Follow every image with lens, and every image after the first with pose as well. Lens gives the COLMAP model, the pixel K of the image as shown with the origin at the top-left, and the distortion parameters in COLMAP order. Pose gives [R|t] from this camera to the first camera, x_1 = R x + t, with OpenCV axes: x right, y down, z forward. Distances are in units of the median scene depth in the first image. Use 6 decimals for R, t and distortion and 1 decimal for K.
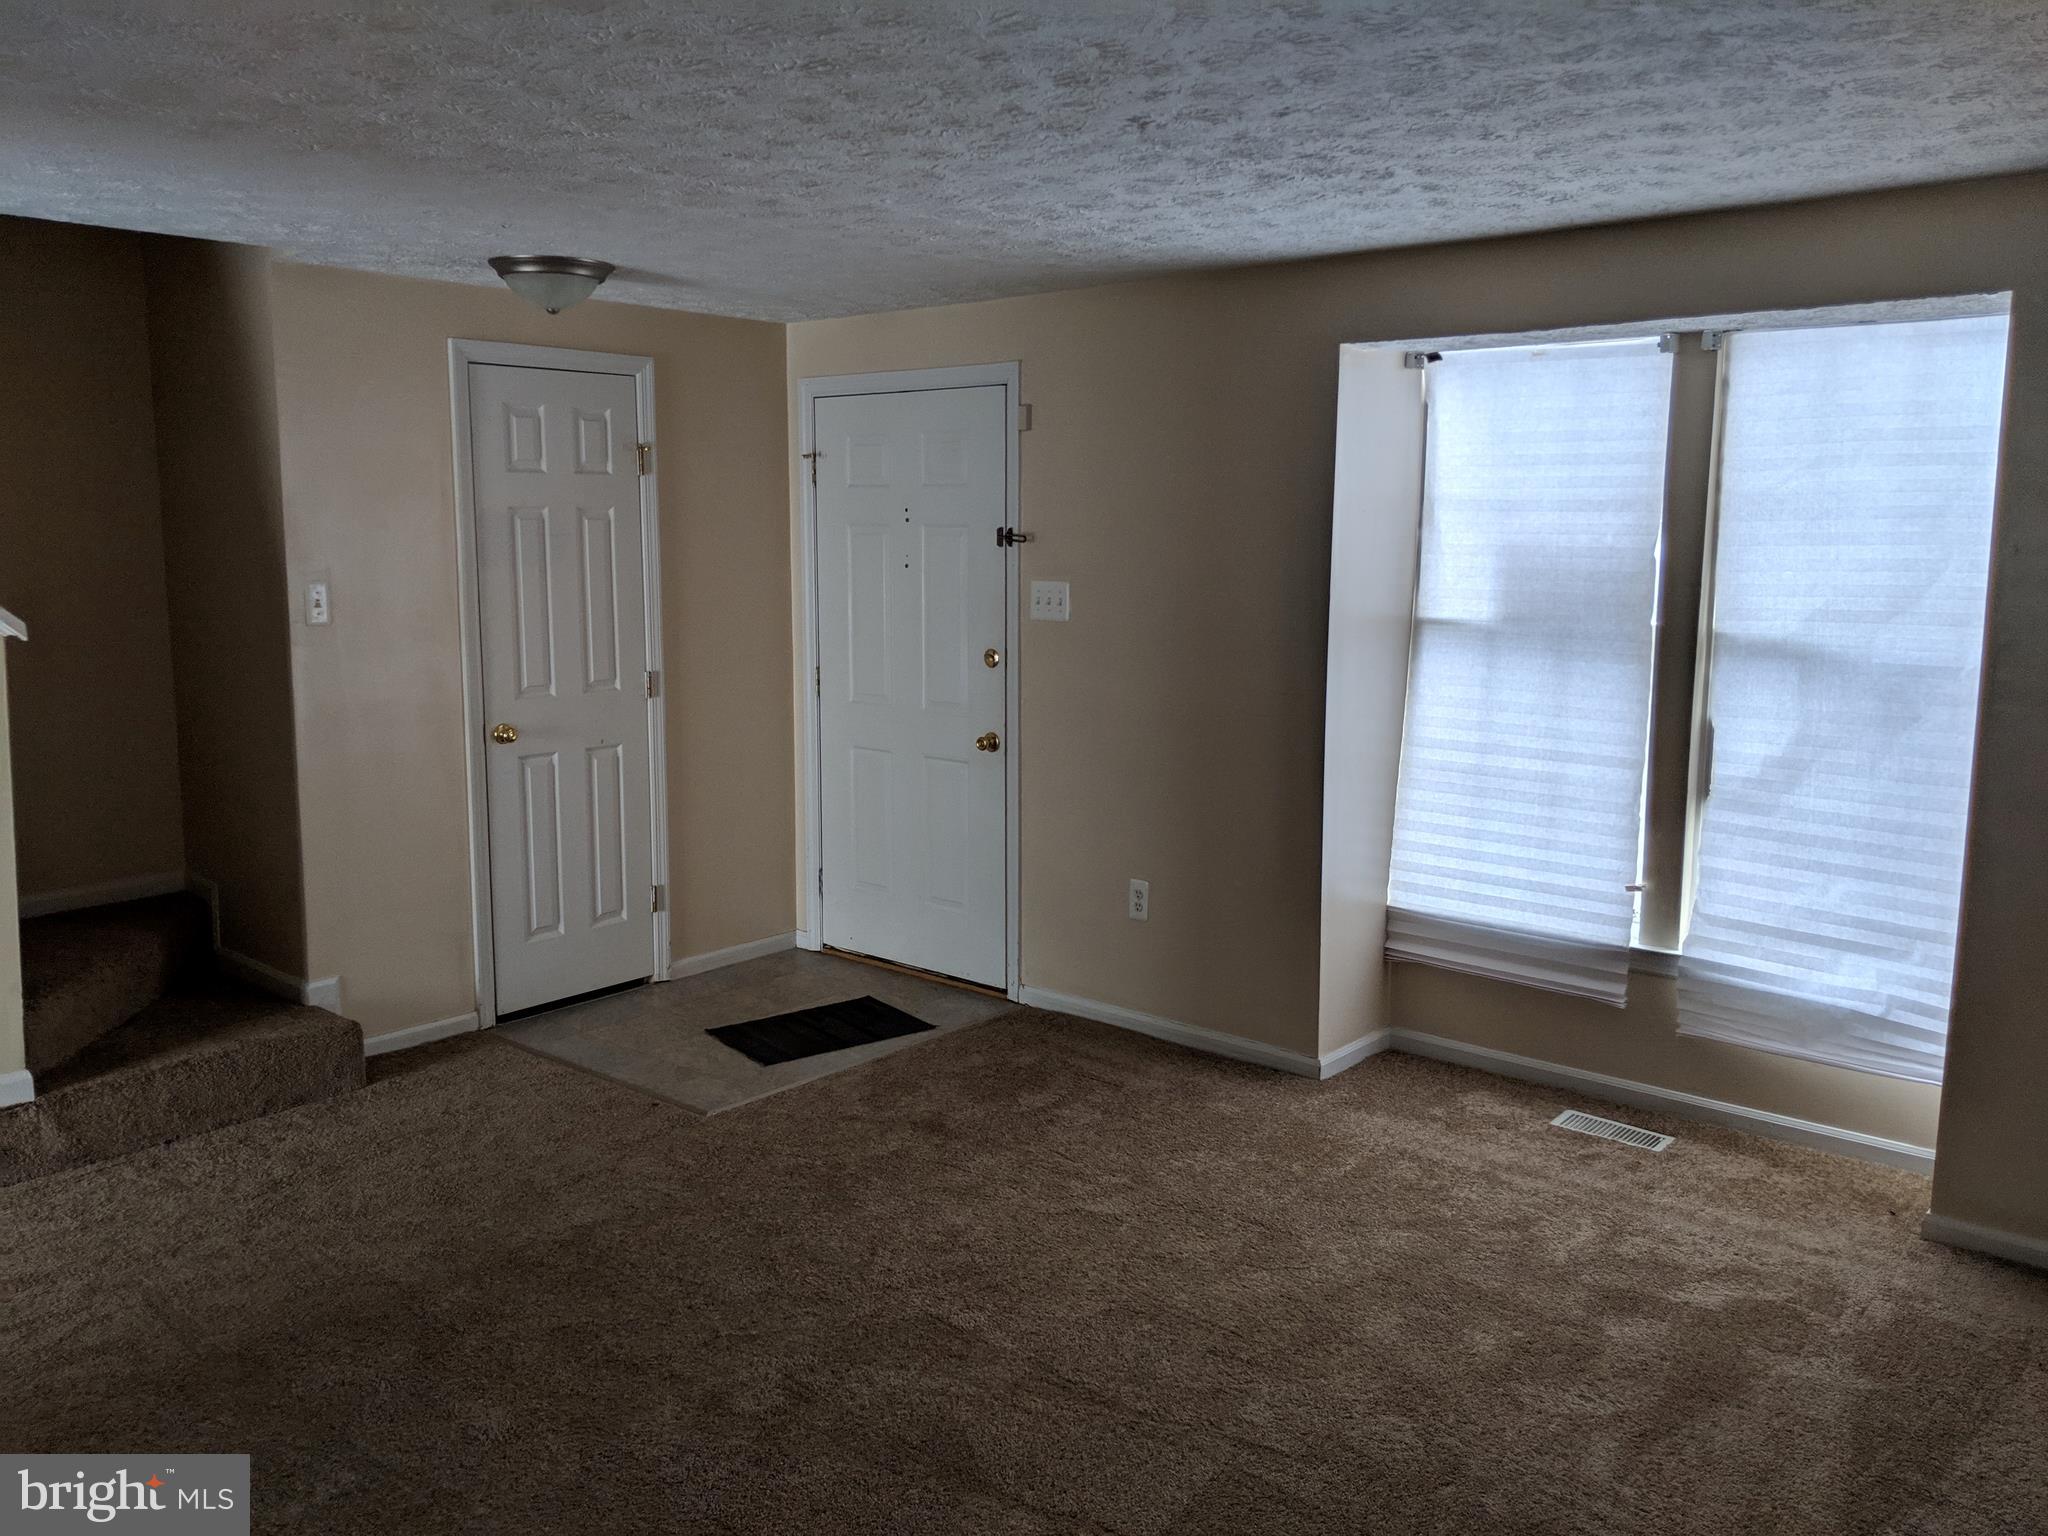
lens RADIAL K [[1669.8, 0, 1016.1], [0, 1669.8, 751.3], [0, 0, 1]] dist [-0.013838, -0.007320]
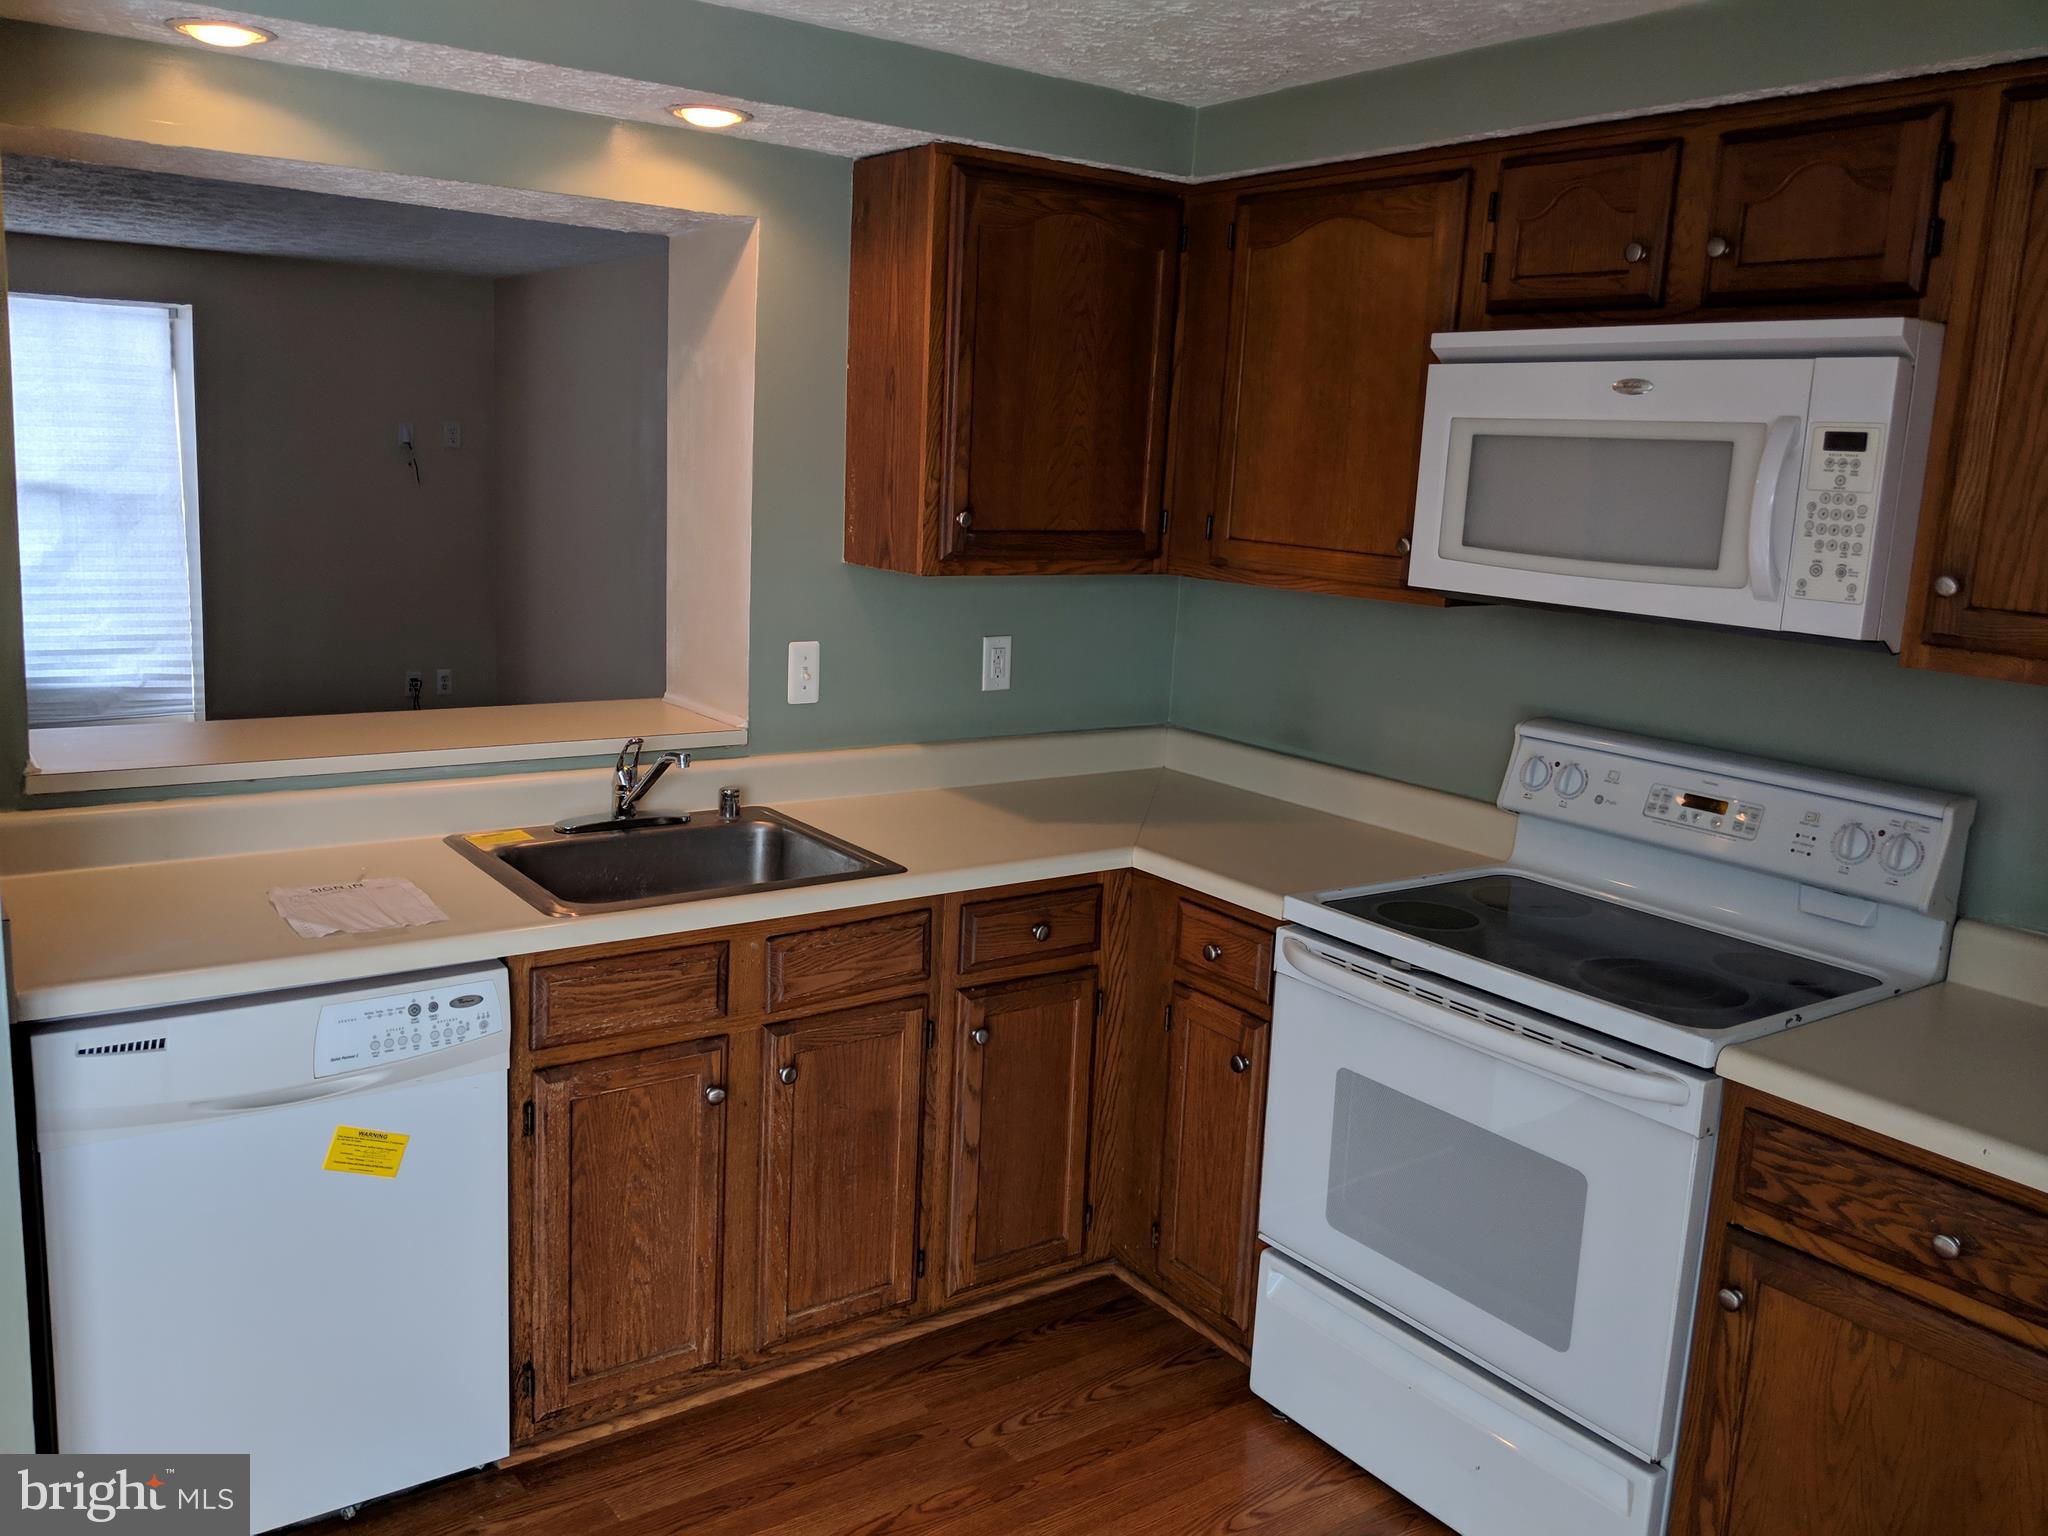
lens RADIAL K [[1669.8, 0, 1023.2], [0, 1669.8, 765.5], [0, 0, 1]] dist [-0.013838, -0.007320]
pose [[0.211390, -0.179063, 0.960859, -1.051129], [0.088791, 0.982528, 0.163567, 0.030488], [-0.973360, 0.050739, 0.223596, -0.357764]]
